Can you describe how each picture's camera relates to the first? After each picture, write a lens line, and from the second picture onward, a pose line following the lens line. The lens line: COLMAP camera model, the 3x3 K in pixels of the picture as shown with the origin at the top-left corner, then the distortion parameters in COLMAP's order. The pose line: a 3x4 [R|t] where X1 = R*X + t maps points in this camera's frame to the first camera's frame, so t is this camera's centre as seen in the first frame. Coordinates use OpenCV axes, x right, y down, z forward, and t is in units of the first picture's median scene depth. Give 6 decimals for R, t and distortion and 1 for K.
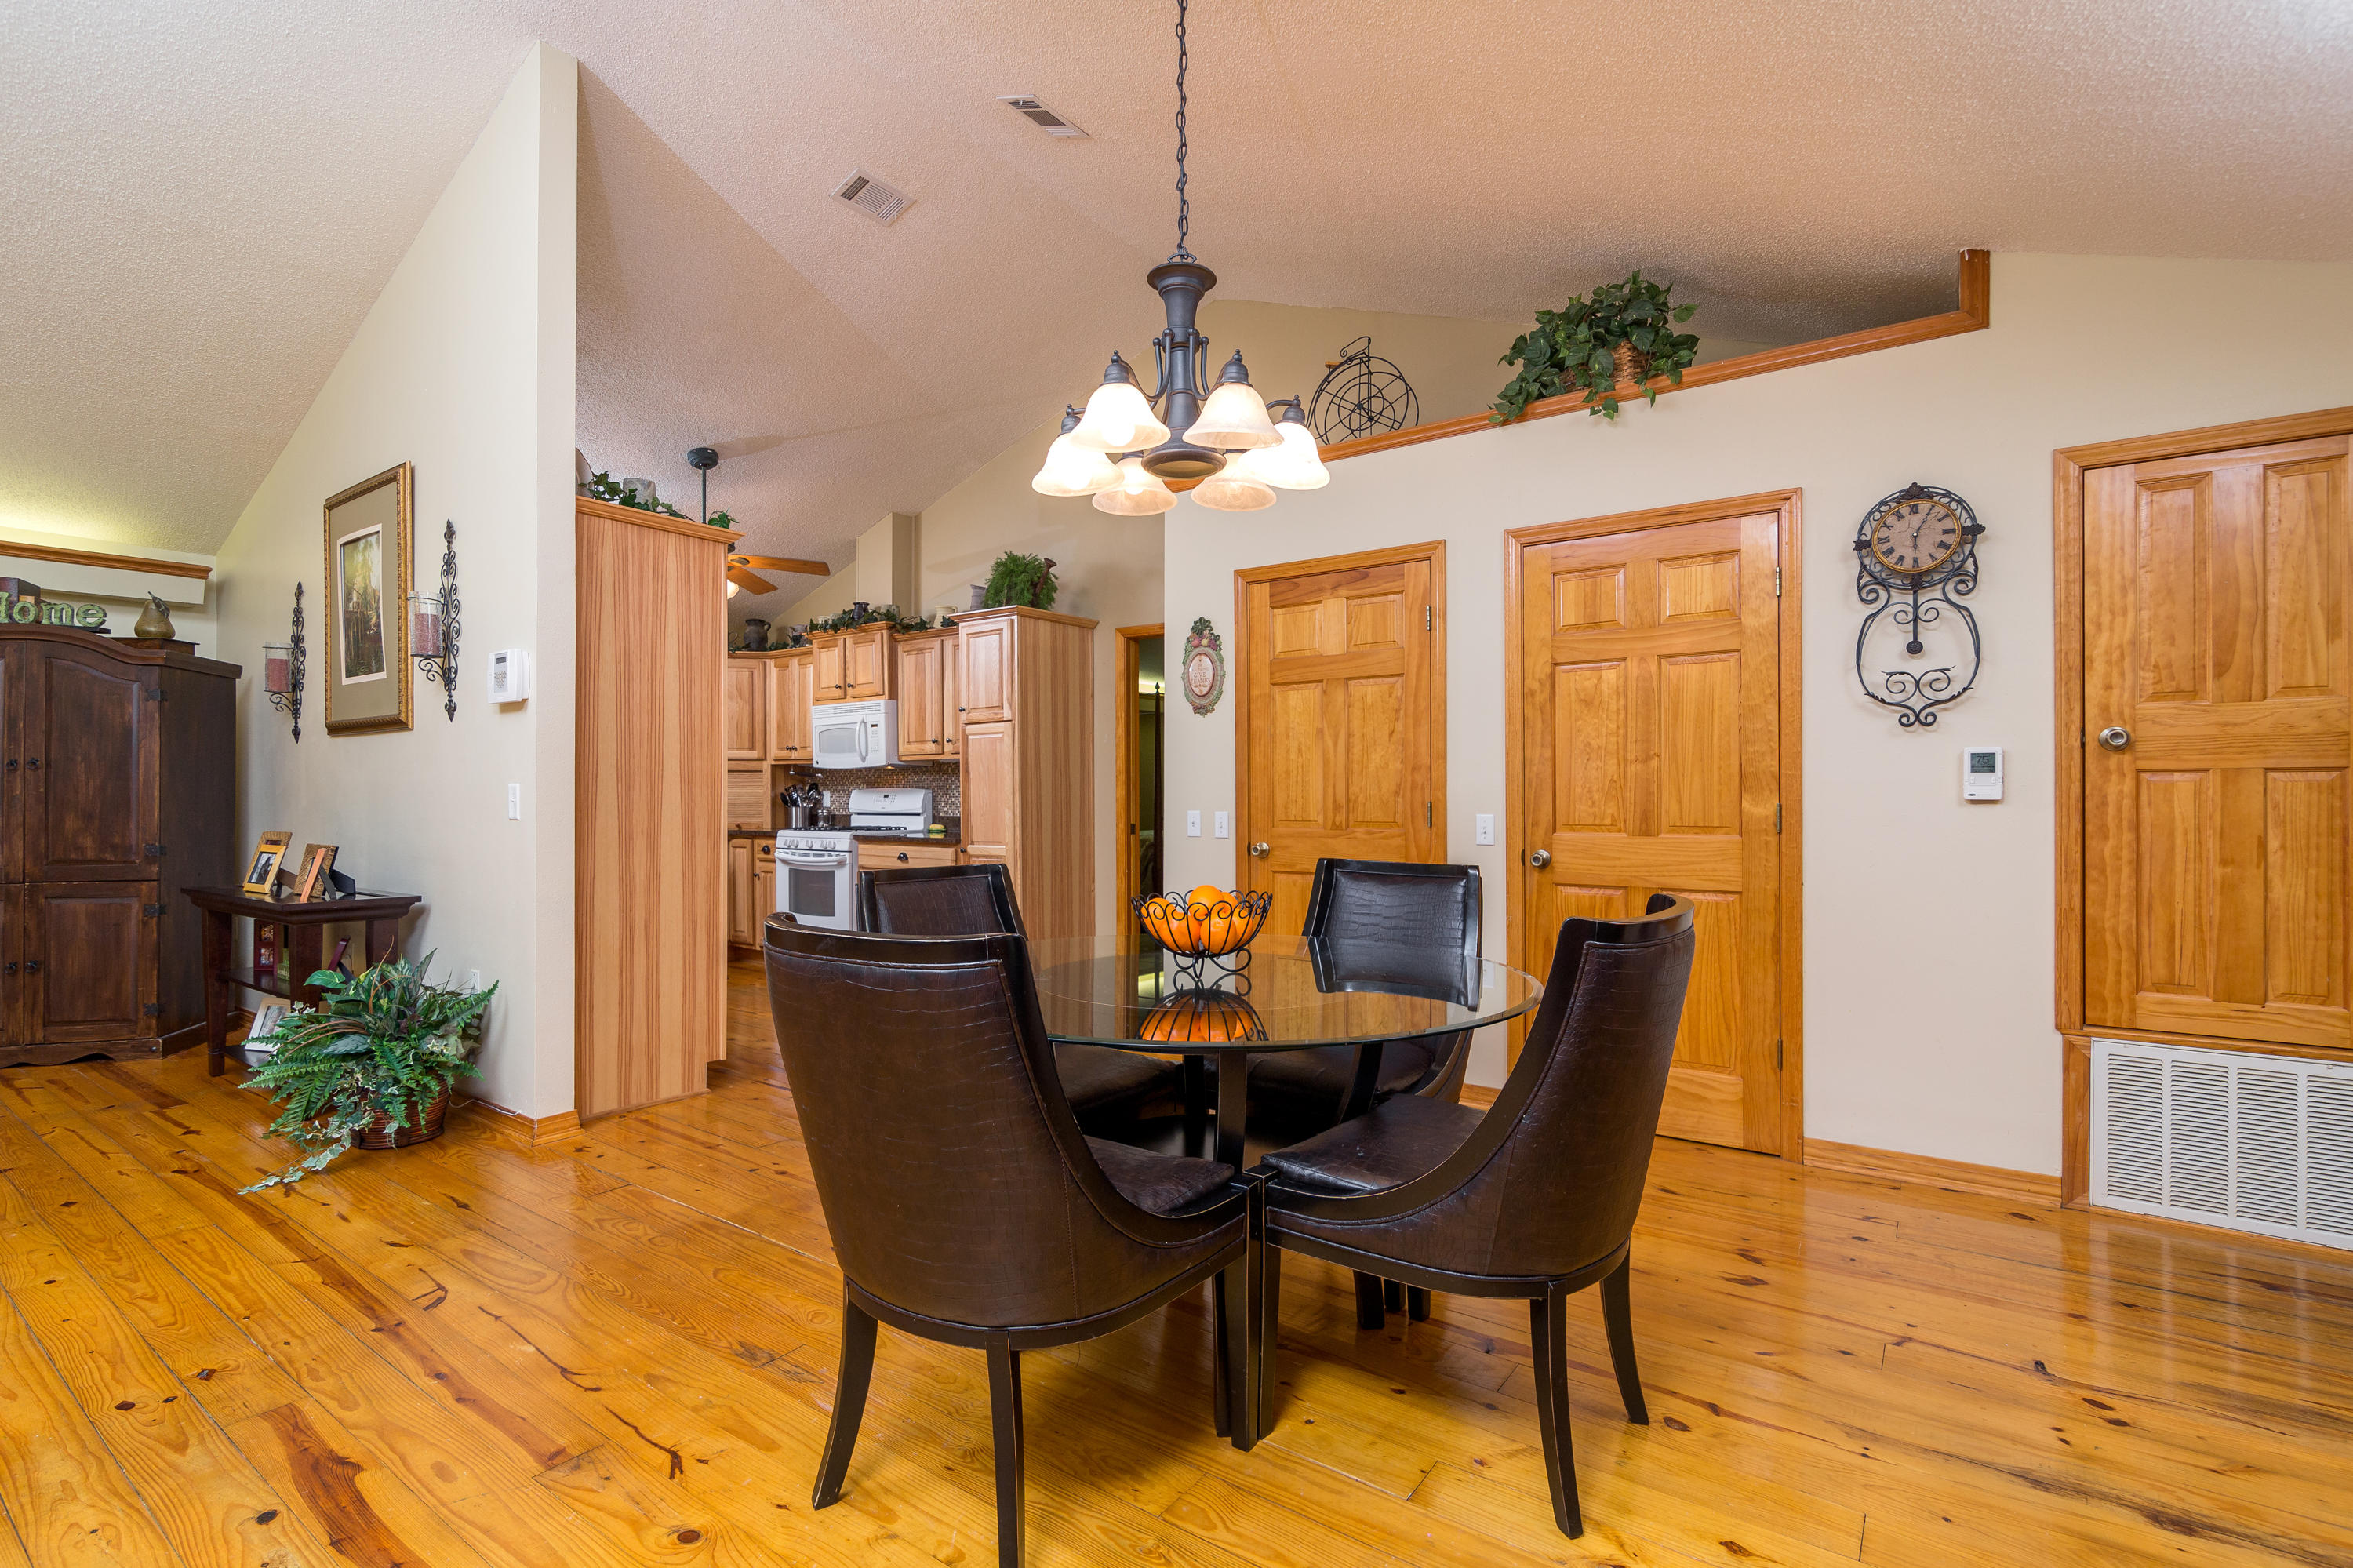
lens RADIAL K [[1073.3, 0, 1190.5], [0, 1073.3, 798.7], [0, 0, 1]] dist [-0.001585, 0.000197]
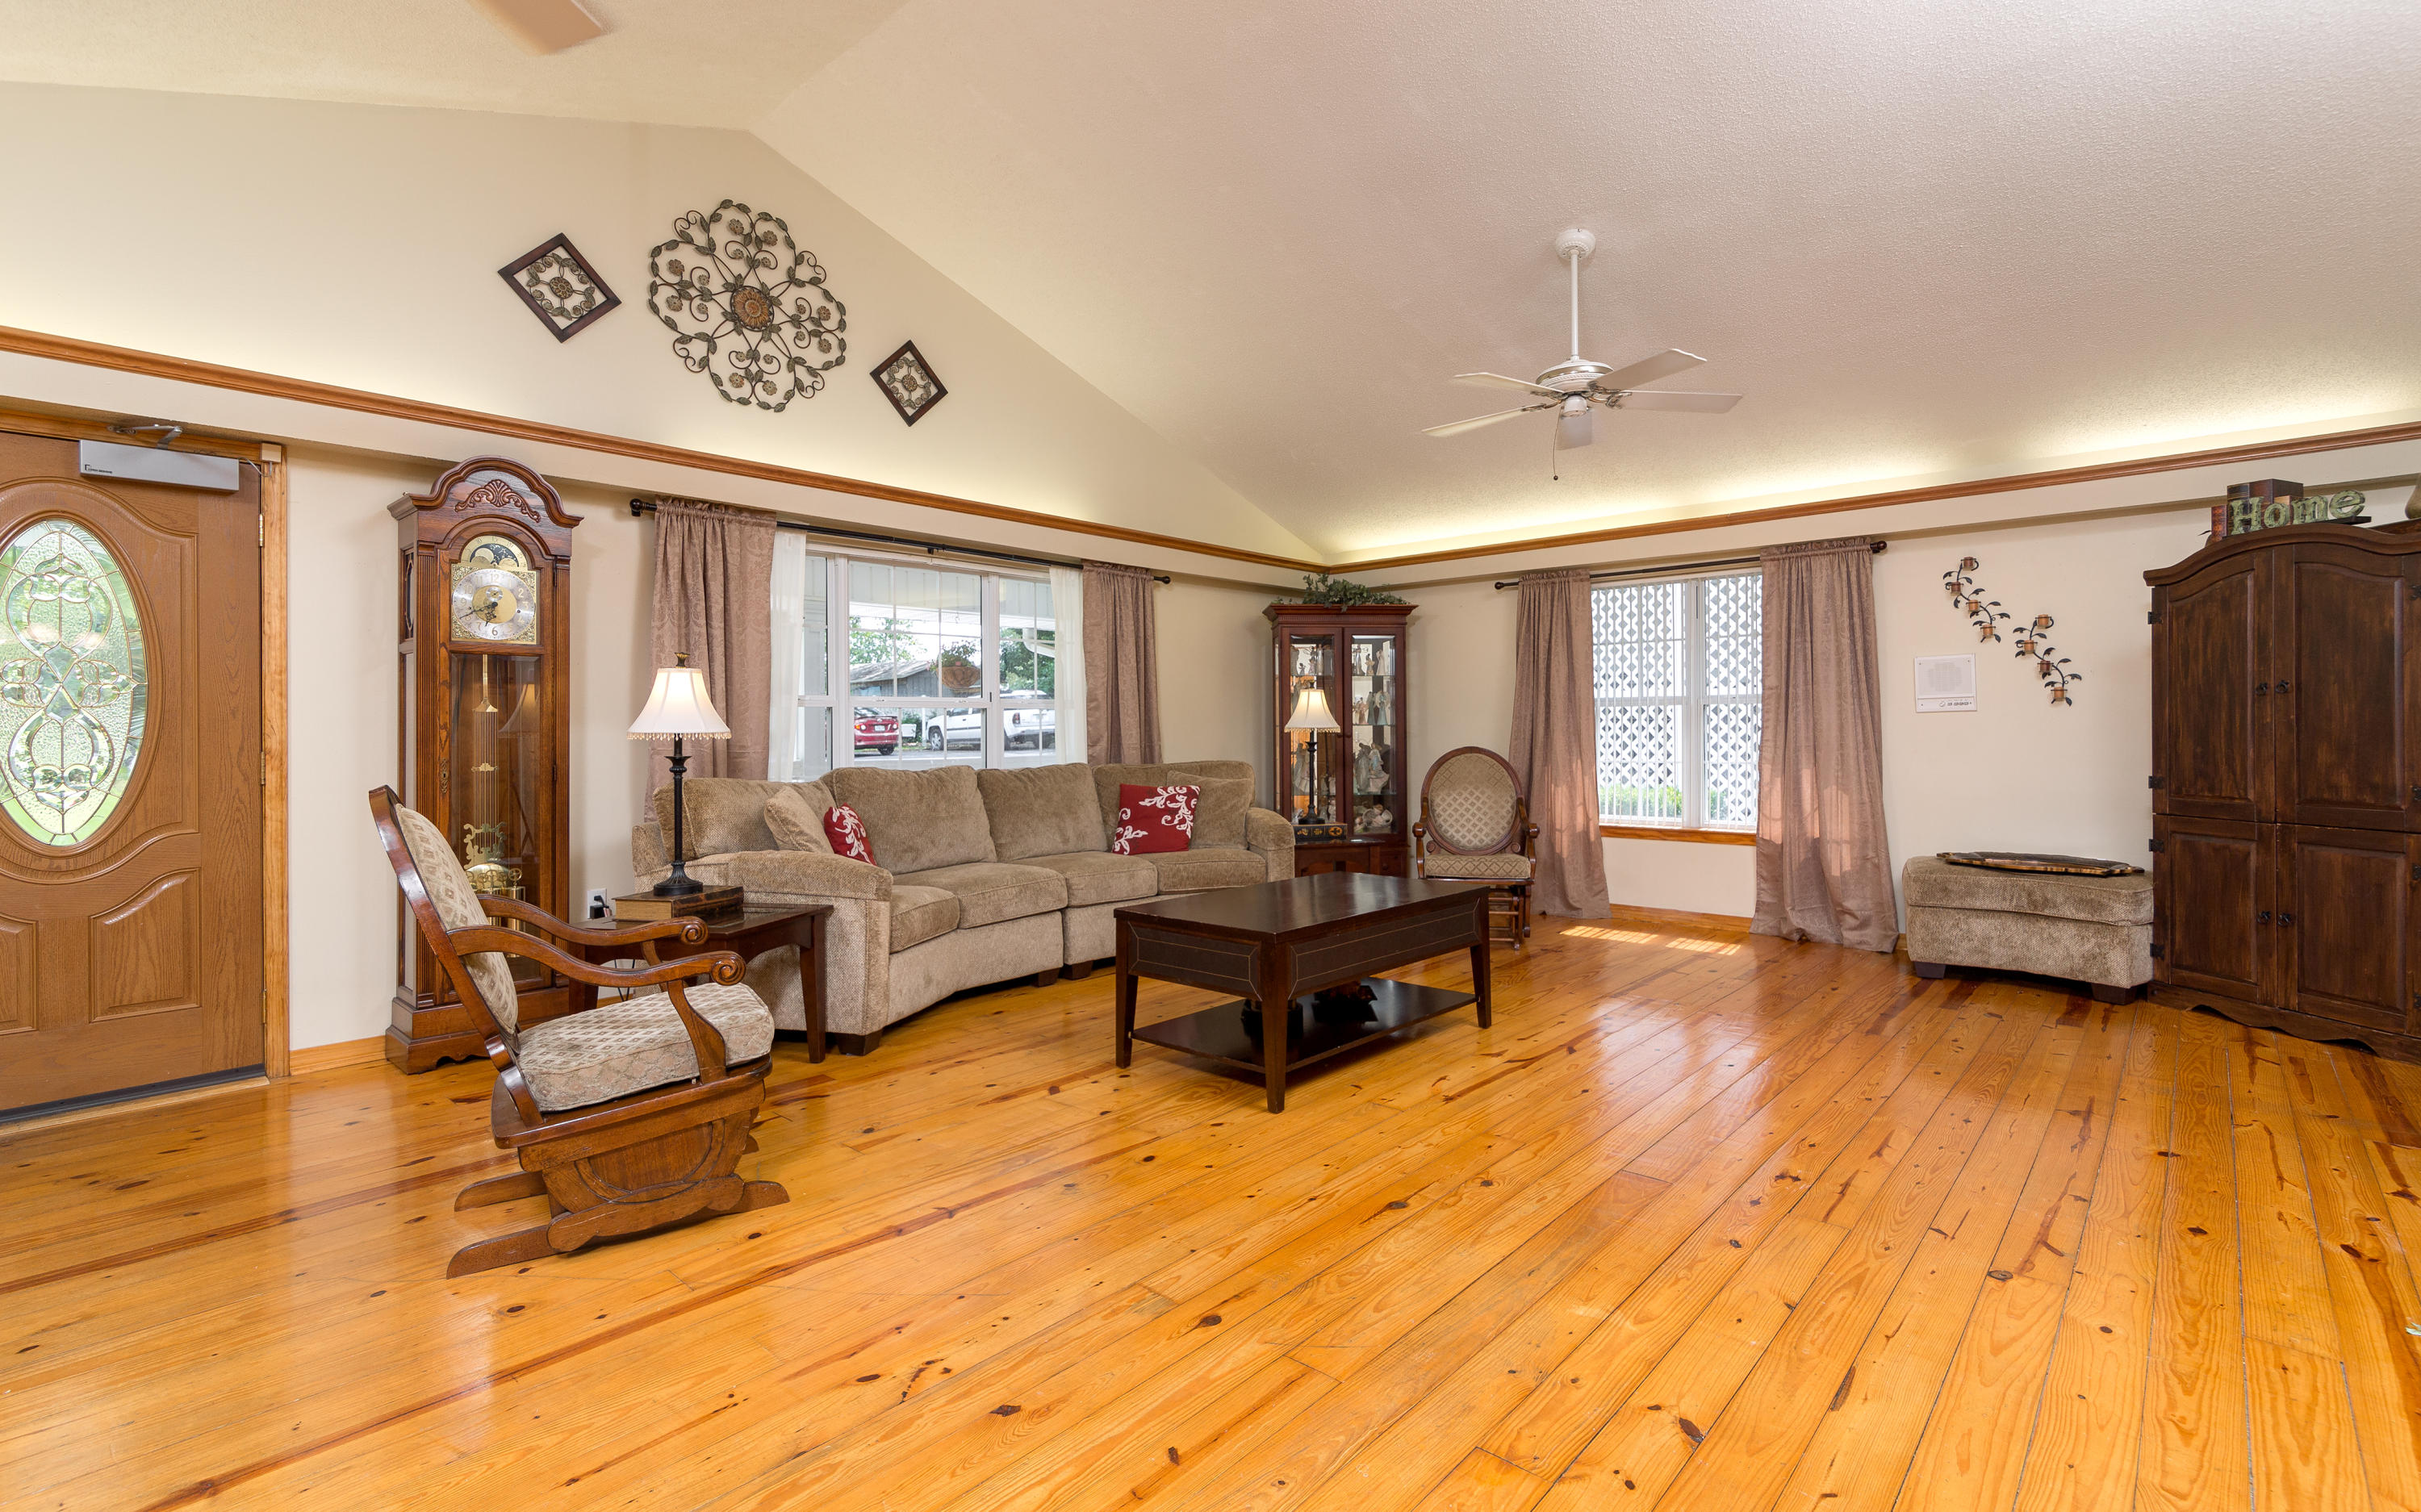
lens RADIAL K [[1101.7, 0, 1232.3], [0, 1101.7, 723.2], [0, 0, 1]] dist [-0.000314, -0.000511]
pose [[-0.111488, -0.005894, -0.993748, -0.094977], [0.003090, 0.999976, -0.006278, -0.000253], [0.993761, -0.003771, -0.111467, 0.249834]]
